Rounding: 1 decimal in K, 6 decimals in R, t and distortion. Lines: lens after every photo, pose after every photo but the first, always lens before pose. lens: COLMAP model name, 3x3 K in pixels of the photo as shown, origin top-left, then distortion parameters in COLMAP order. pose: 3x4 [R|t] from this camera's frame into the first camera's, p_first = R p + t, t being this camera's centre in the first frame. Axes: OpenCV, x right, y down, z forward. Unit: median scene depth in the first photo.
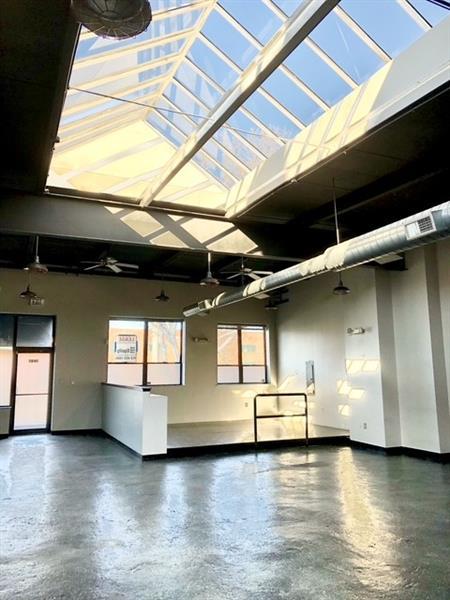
lens RADIAL K [[484.2, 0, 224.3], [0, 484.2, 282.5], [0, 0, 1]] dist [0.054860, -0.005750]
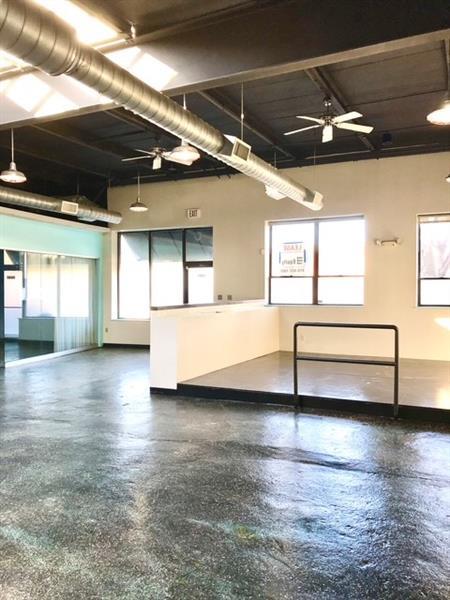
lens RADIAL K [[484.2, 0, 224.3], [0, 484.2, 282.5], [0, 0, 1]] dist [0.054860, -0.005750]
pose [[0.642225, -0.006564, -0.766488, 0.348710], [0.133557, 0.985626, 0.103464, 0.075847], [0.754791, -0.168817, 0.633870, 0.396413]]
